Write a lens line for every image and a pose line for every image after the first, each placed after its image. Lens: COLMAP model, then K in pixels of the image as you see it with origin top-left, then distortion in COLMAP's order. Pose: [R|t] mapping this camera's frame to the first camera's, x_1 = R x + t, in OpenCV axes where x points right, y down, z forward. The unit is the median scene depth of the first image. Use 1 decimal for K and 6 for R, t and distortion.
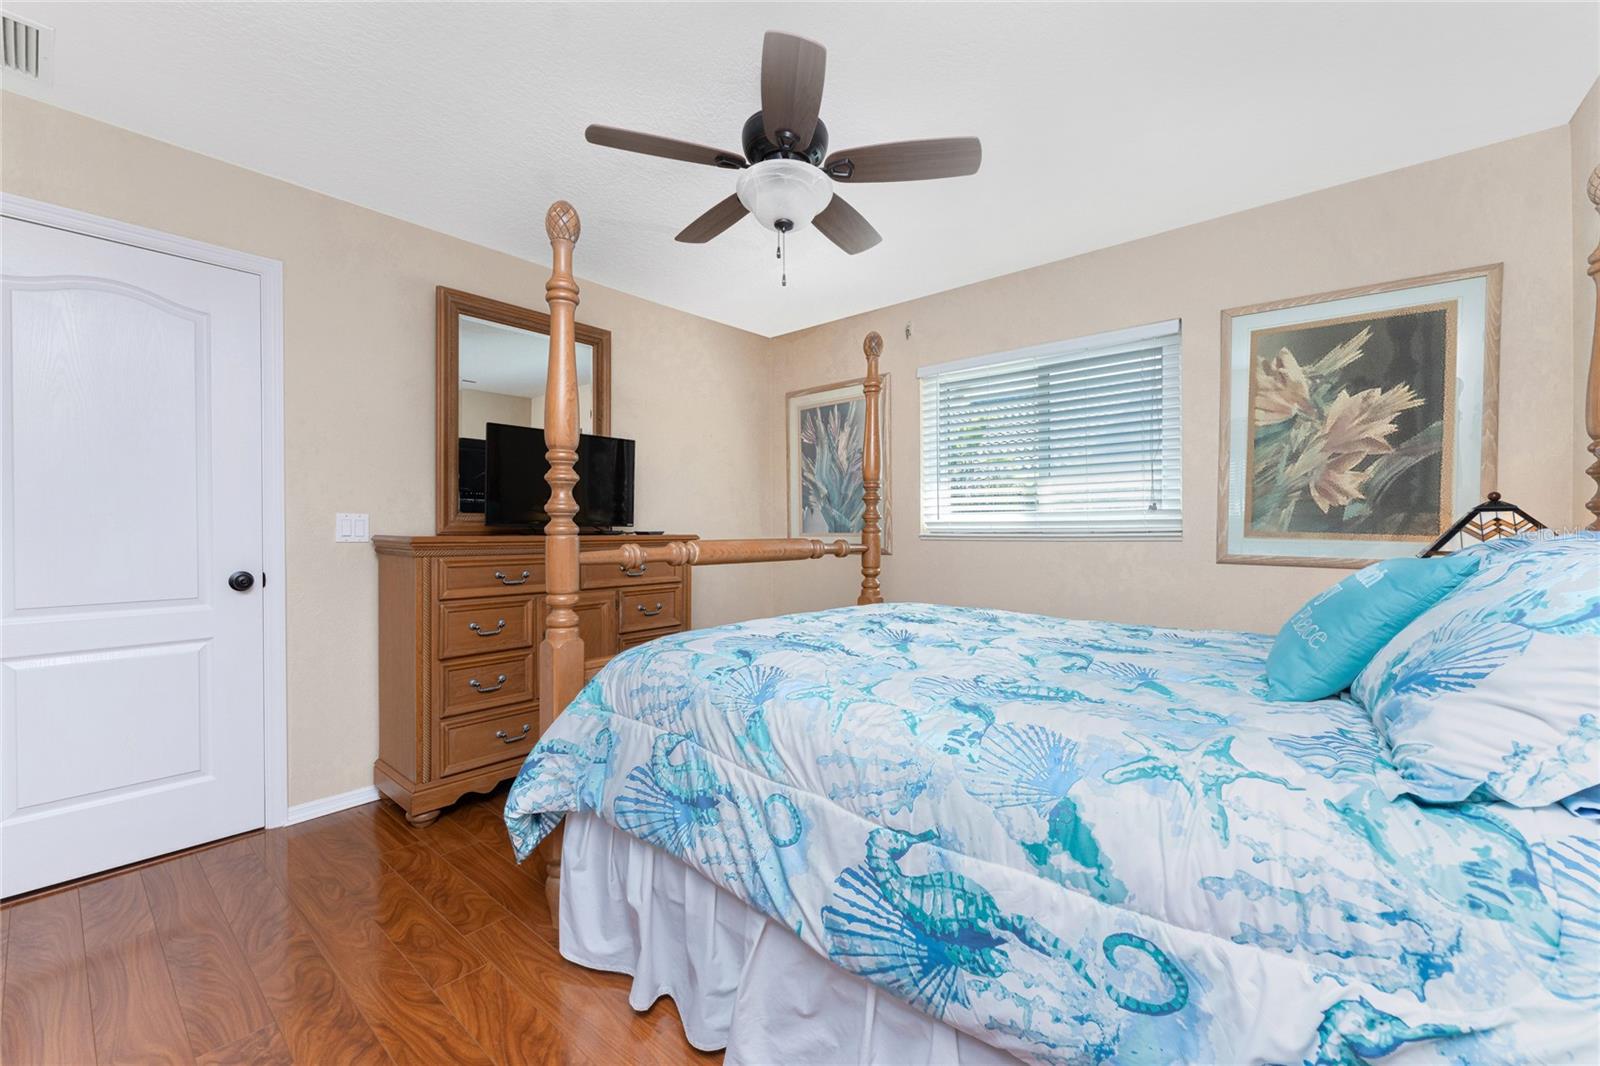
lens RADIAL K [[664.0, 0, 800.0], [0, 664.0, 533.0], [0, 0, 1]] dist [-0.059789, -0.000049]
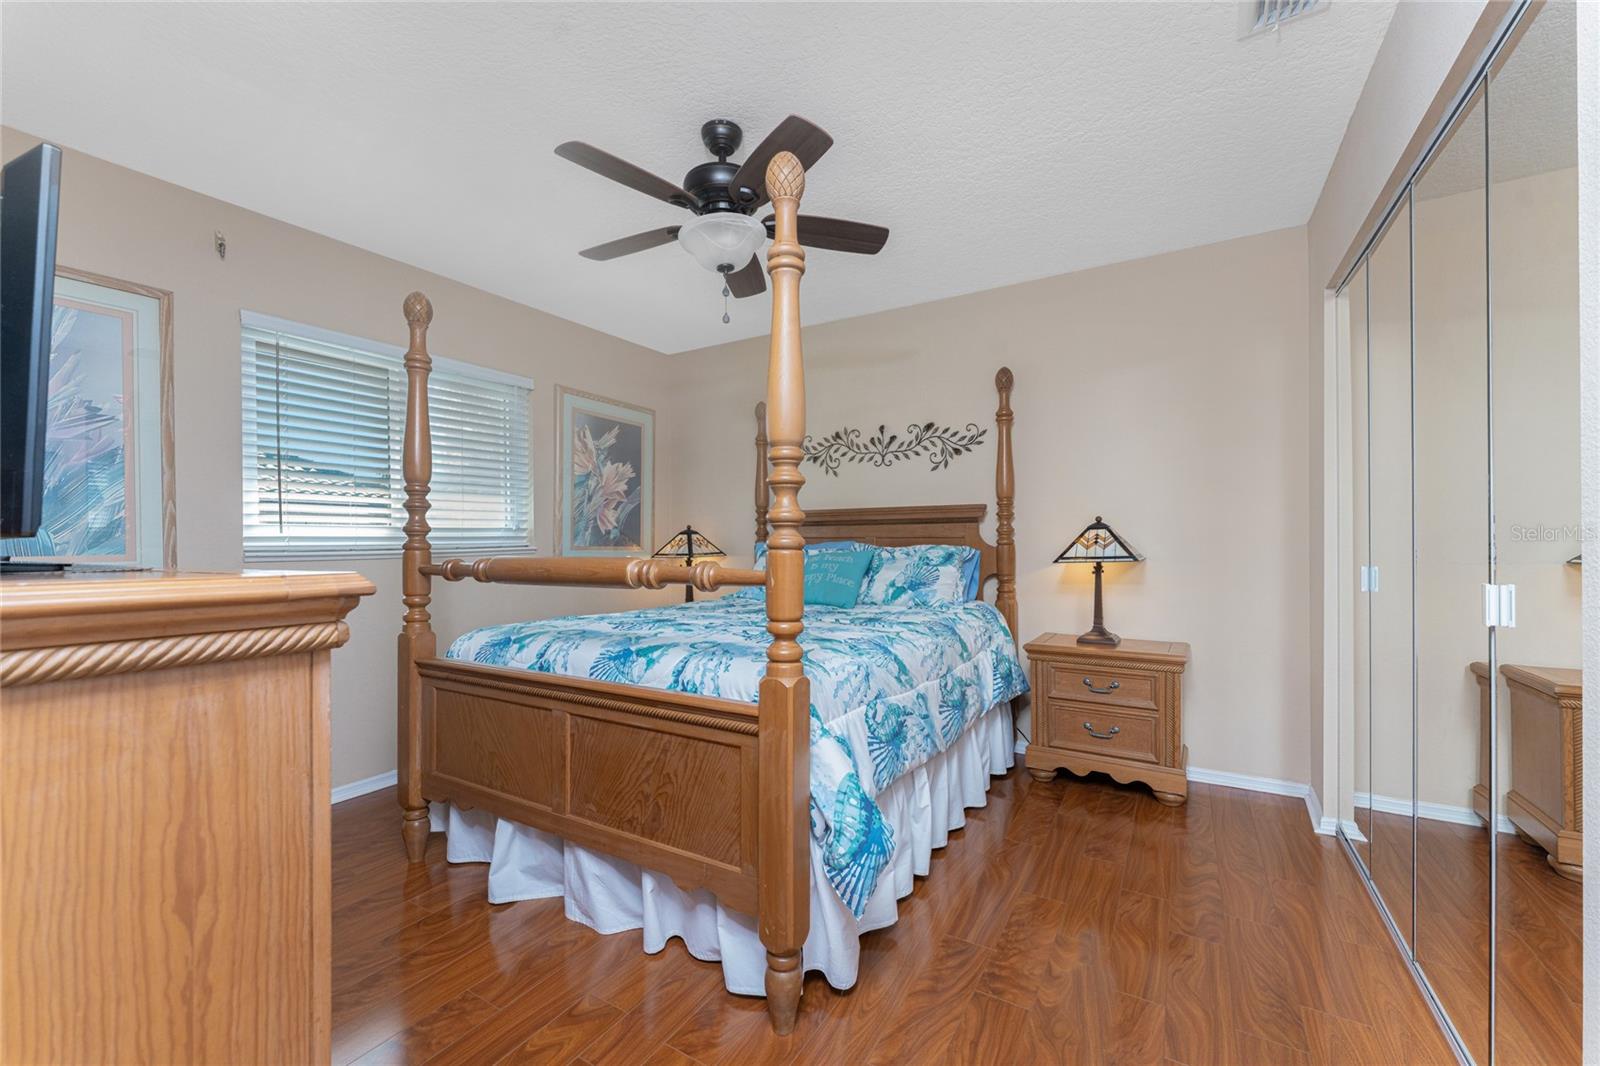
lens RADIAL K [[644.0, 0, 794.5], [0, 644.0, 554.7], [0, 0, 1]] dist [0.000219, -0.000069]
pose [[-0.182528, -0.016571, 0.983061, -0.860721], [0.008874, 0.999789, 0.018501, -0.007576], [-0.983161, 0.012100, -0.182343, 0.819911]]
